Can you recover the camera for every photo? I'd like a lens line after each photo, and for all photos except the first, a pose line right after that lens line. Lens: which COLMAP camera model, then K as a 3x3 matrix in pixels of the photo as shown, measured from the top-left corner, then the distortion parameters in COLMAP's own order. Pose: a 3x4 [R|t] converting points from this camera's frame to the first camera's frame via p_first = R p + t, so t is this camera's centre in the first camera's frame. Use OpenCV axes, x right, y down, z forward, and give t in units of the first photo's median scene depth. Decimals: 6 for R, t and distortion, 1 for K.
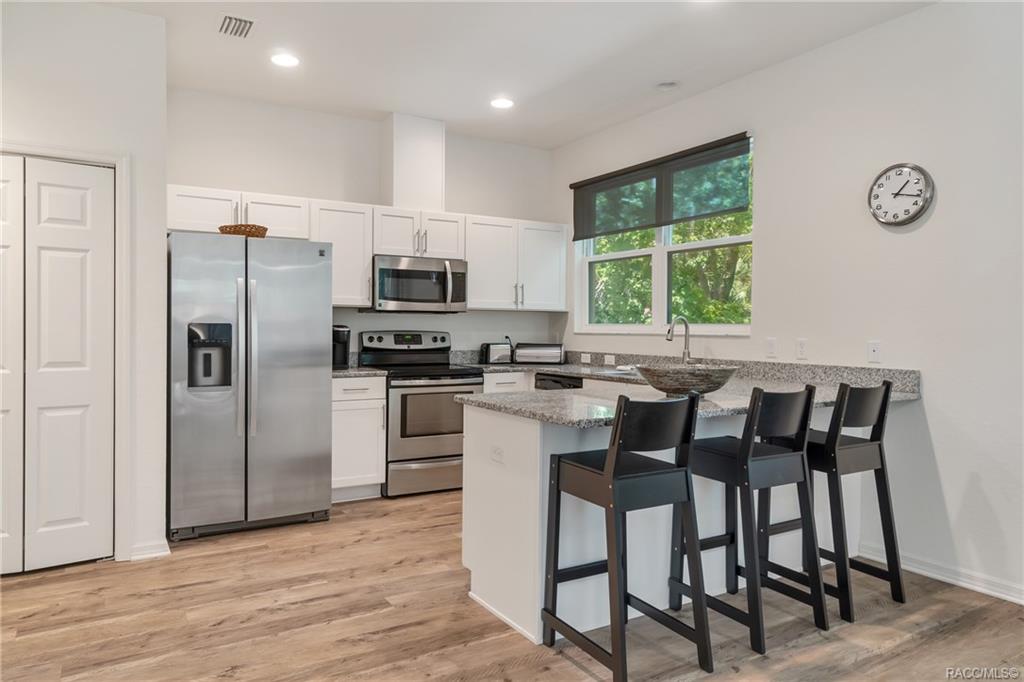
lens RADIAL K [[669.4, 0, 484.8], [0, 669.4, 337.8], [0, 0, 1]] dist [0.003523, 0.001243]
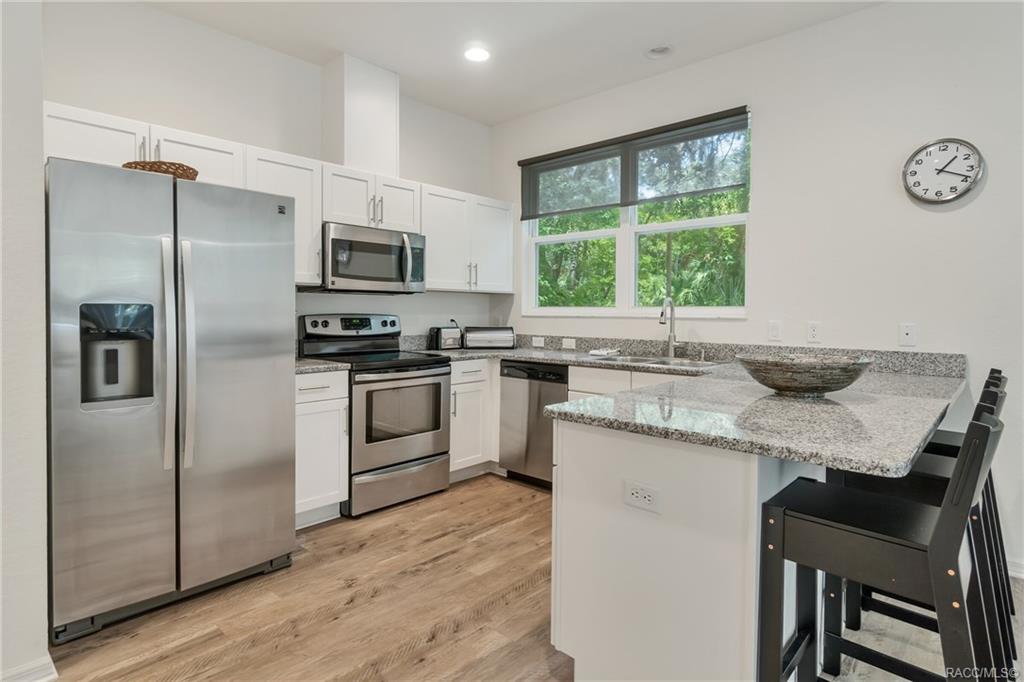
lens RADIAL K [[549.3, 0, 477.6], [0, 549.3, 324.0], [0, 0, 1]] dist [0.004037, -0.000869]
pose [[0.962543, -0.007624, 0.271022, -0.171519], [0.004826, 0.999928, 0.010987, -0.005000], [-0.271086, -0.009268, 0.962511, 0.303706]]
